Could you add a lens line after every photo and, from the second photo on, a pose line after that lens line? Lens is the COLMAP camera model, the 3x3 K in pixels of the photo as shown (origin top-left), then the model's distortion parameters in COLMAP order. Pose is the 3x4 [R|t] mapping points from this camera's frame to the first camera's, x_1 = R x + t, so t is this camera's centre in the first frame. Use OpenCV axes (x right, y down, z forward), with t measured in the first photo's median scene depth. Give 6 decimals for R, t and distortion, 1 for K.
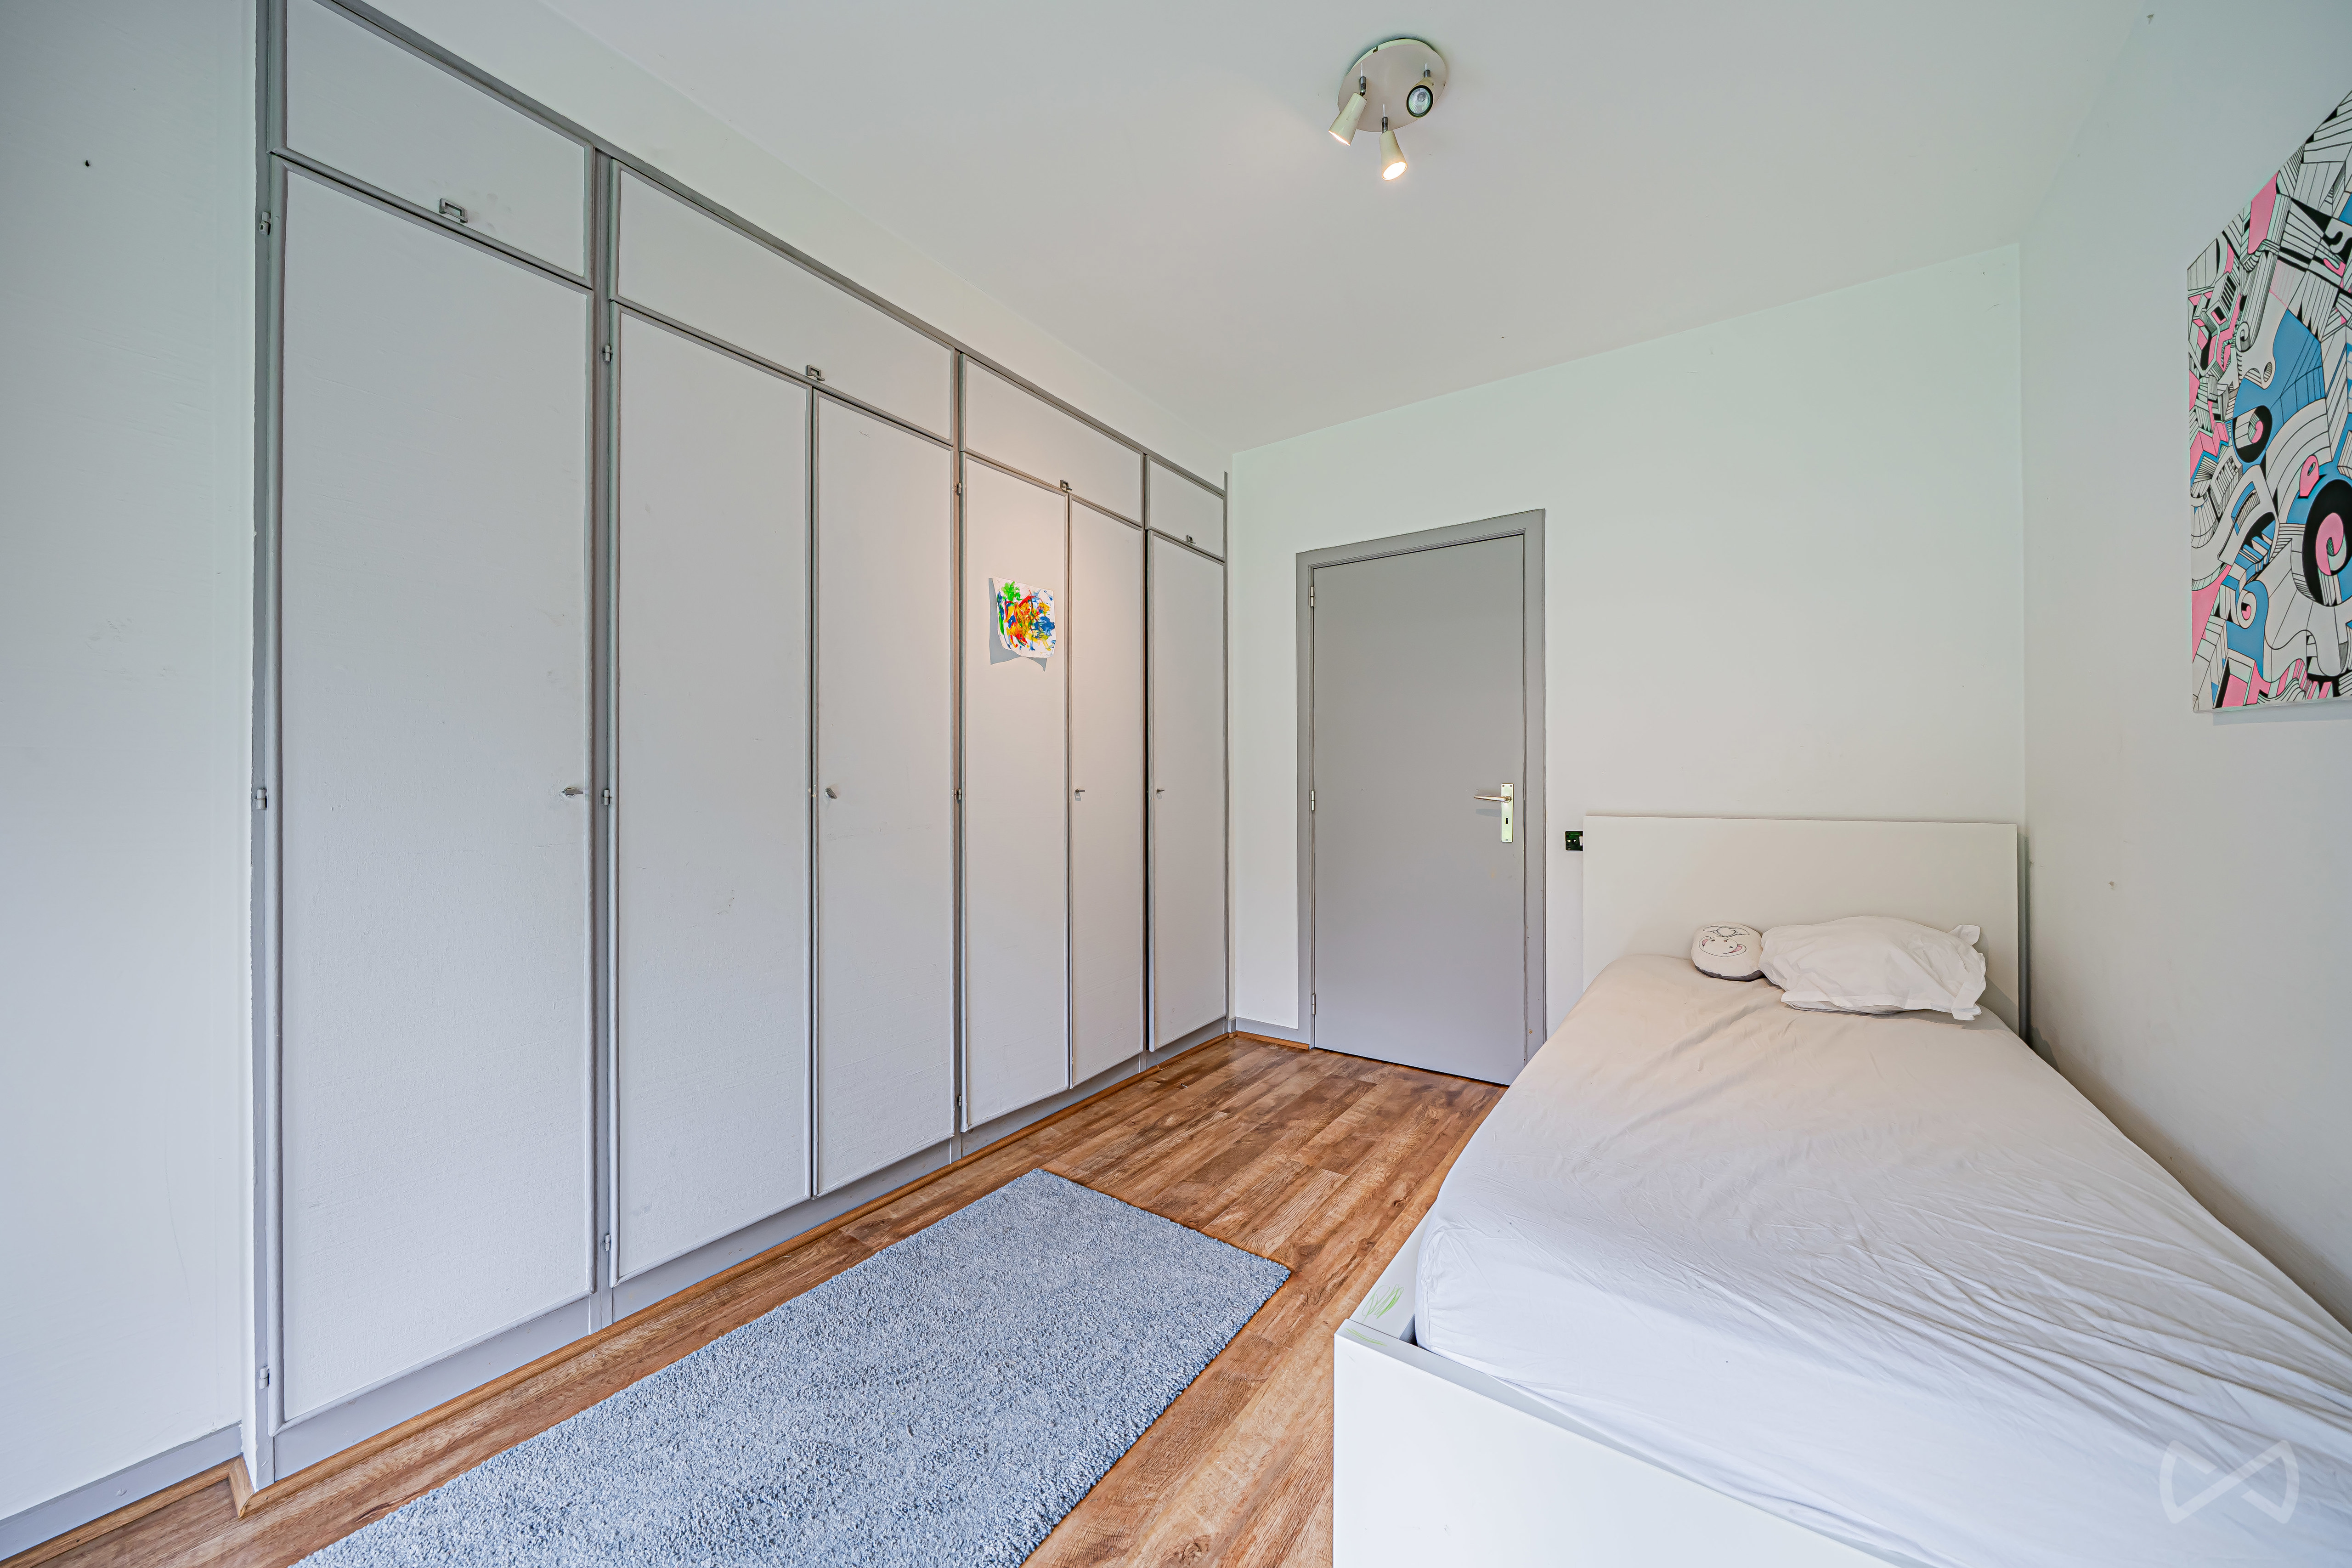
lens RADIAL K [[818.7, 0, 1169.2], [0, 818.7, 783.0], [0, 0, 1]] dist [-0.001502, -0.000147]
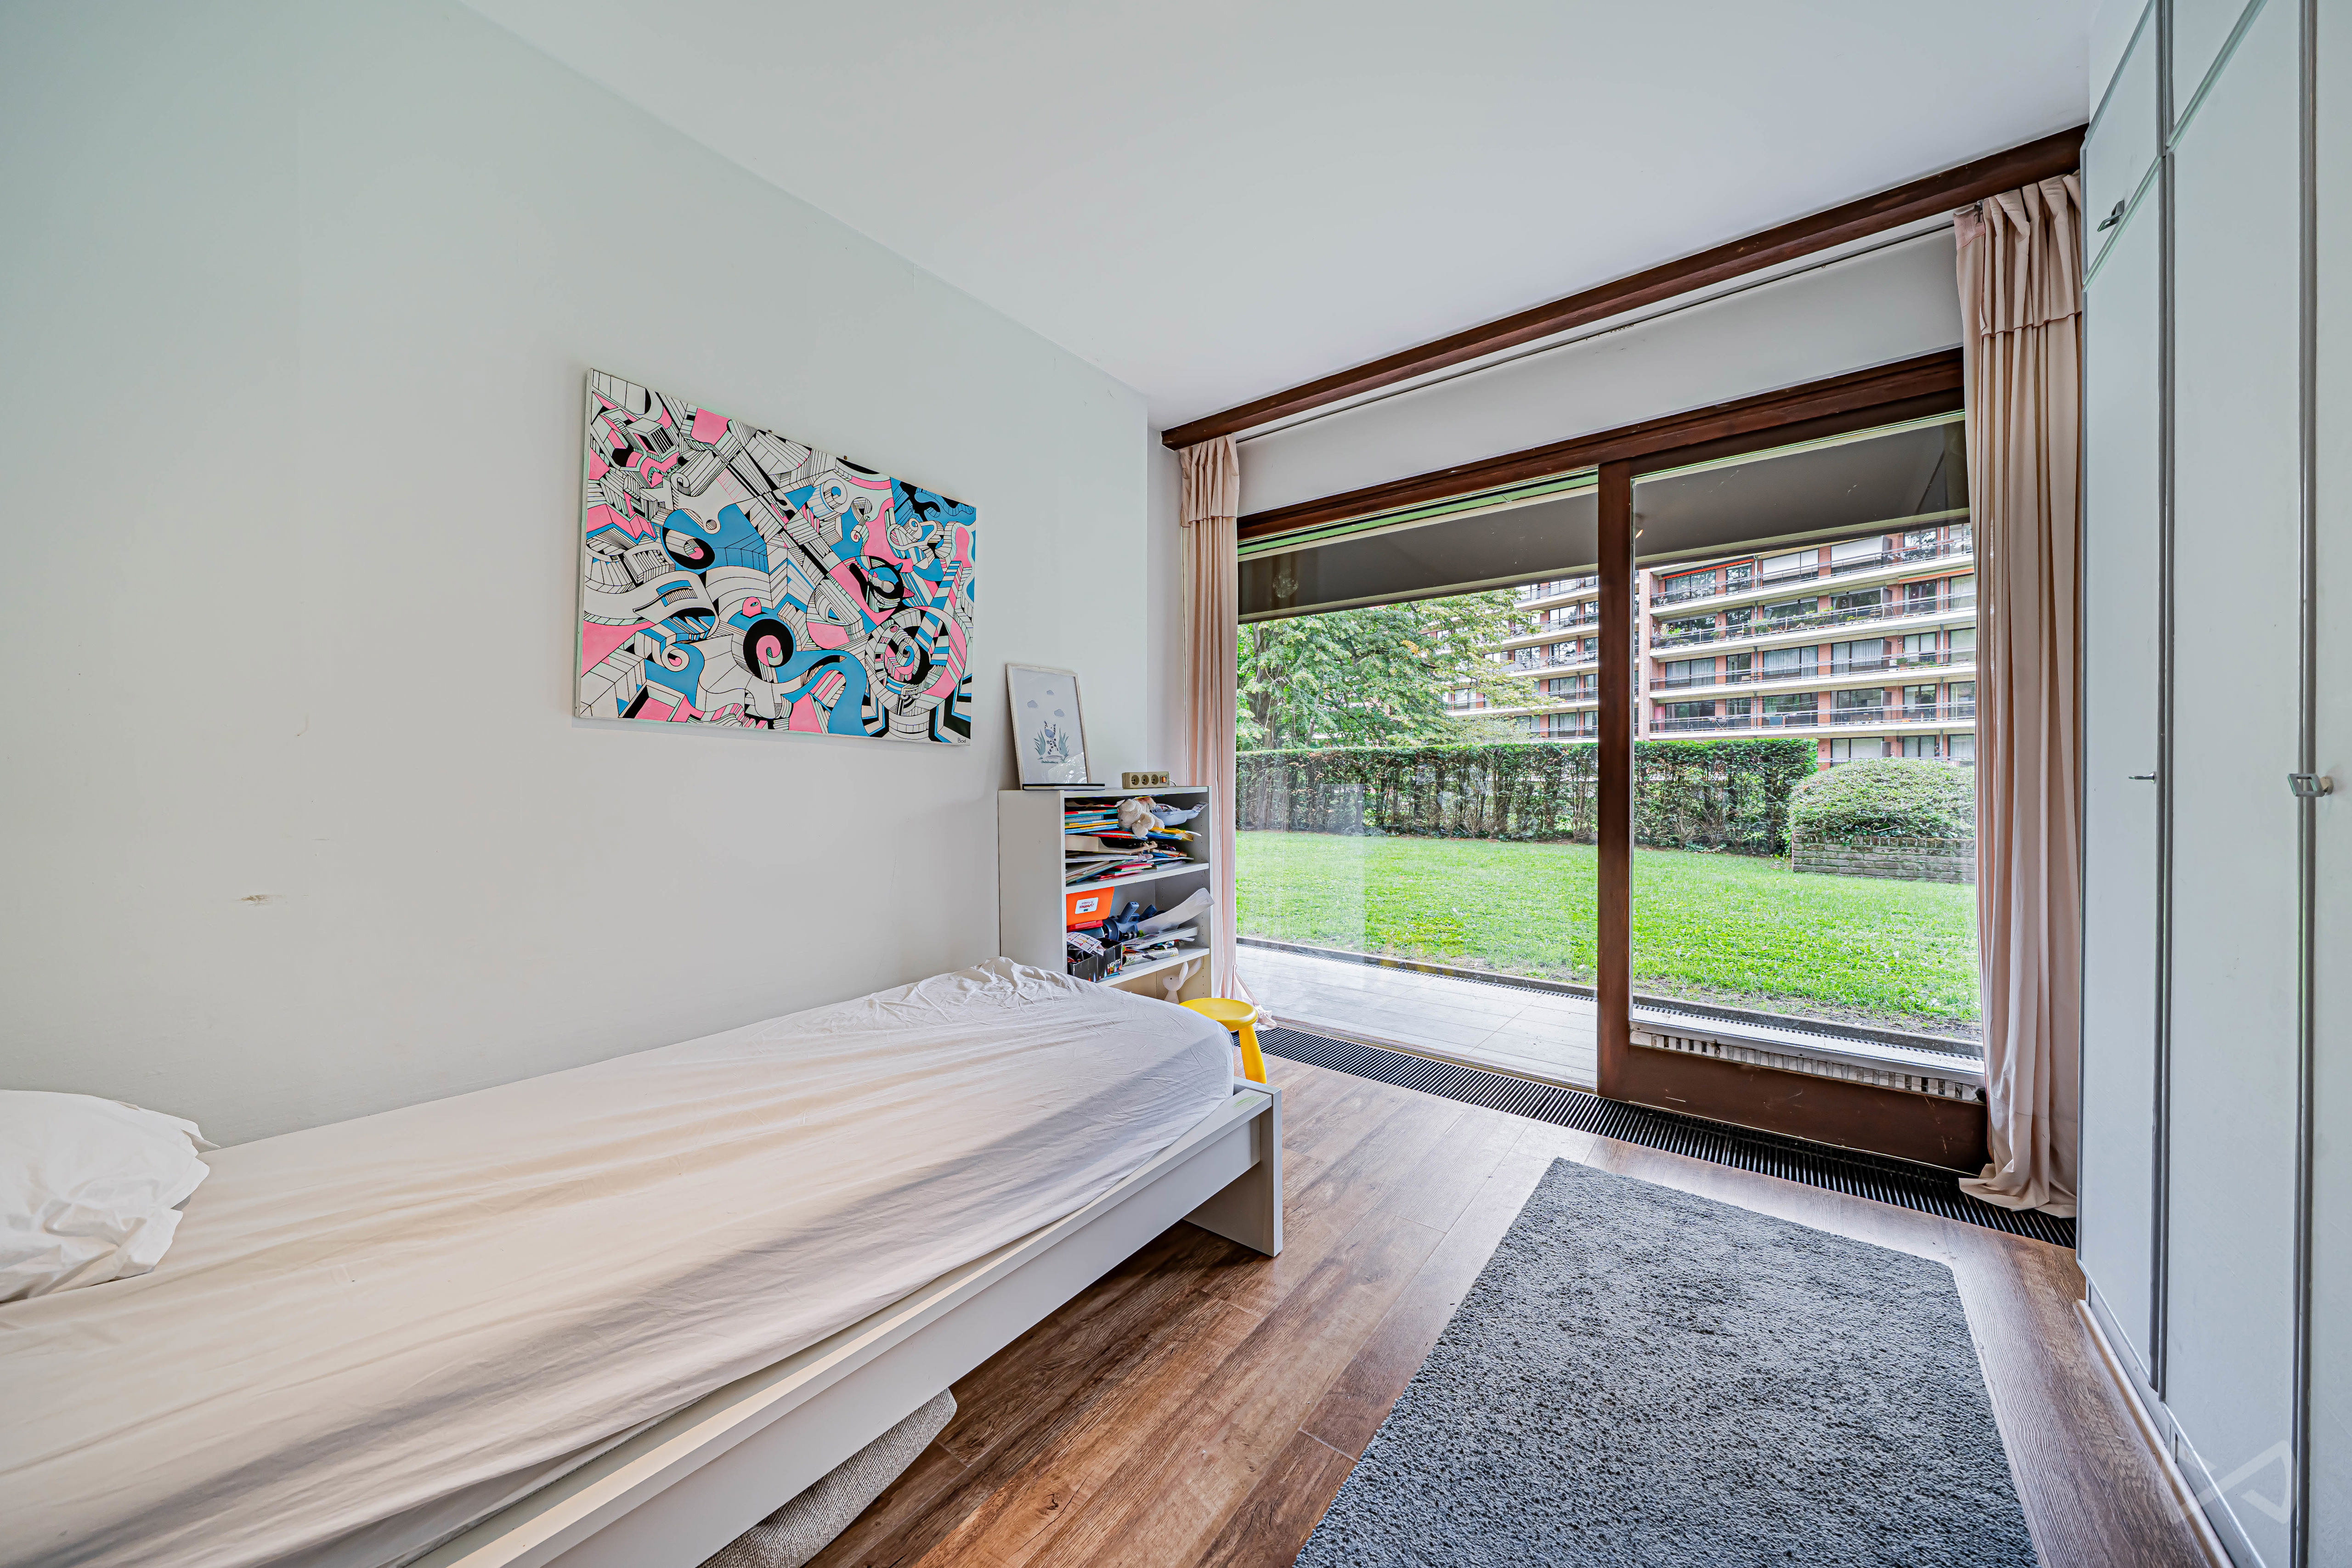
lens RADIAL K [[794.9, 0, 1168.2], [0, 794.9, 777.1], [0, 0, 1]] dist [-0.000110, -0.000087]
pose [[-0.998288, 0.002780, 0.058431, 0.346625], [0.002478, 0.999983, -0.005242, 0.020185], [-0.058445, -0.005088, -0.998278, 2.701285]]
